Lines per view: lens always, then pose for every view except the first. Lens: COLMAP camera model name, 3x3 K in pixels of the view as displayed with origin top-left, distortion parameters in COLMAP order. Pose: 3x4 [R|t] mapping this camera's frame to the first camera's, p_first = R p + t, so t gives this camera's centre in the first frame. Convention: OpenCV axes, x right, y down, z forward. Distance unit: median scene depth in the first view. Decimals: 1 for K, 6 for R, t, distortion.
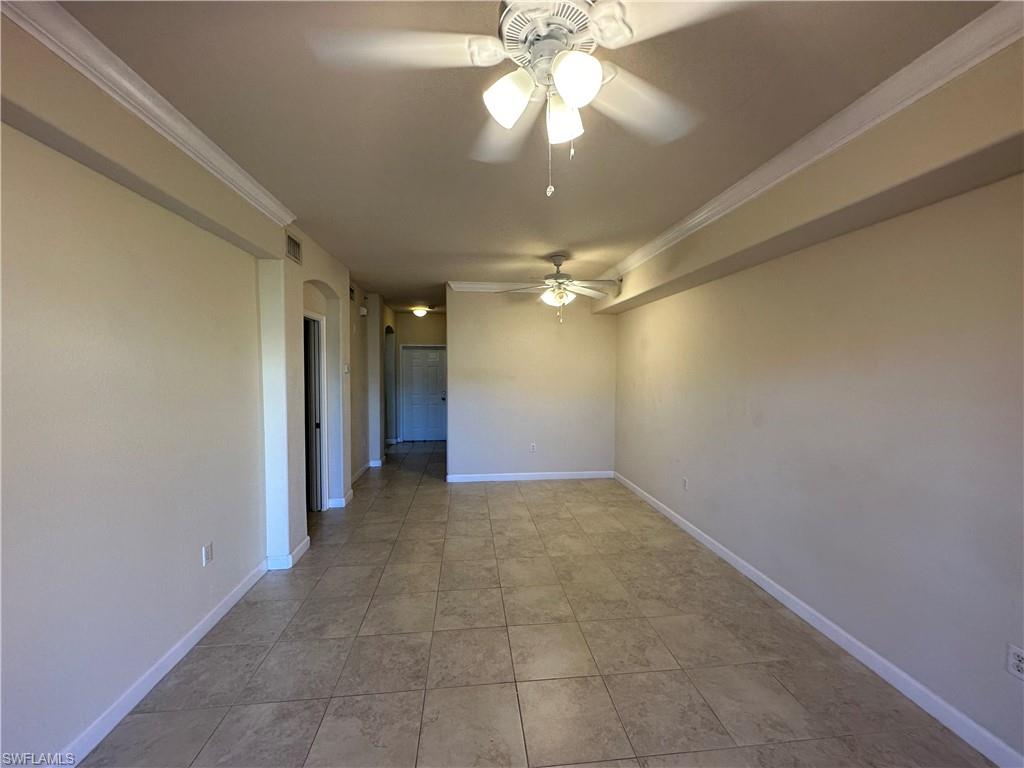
lens RADIAL K [[409.6, 0, 510.6], [0, 409.6, 381.7], [0, 0, 1]] dist [-0.000347, 0.000014]
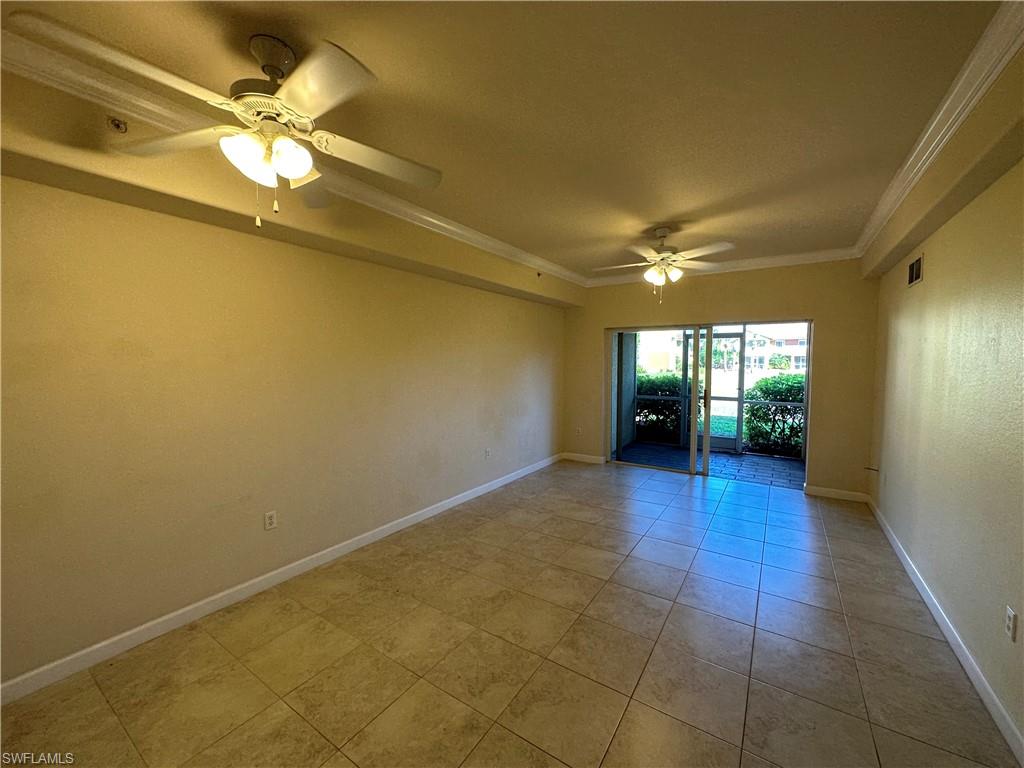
lens RADIAL K [[409.6, 0, 512.3], [0, 409.6, 380.7], [0, 0, 1]] dist [-0.000347, 0.000014]
pose [[-0.772752, -0.033834, 0.633805, -0.400605], [0.017772, 0.997033, 0.074892, -0.039338], [-0.634459, 0.069137, -0.769859, 1.578663]]
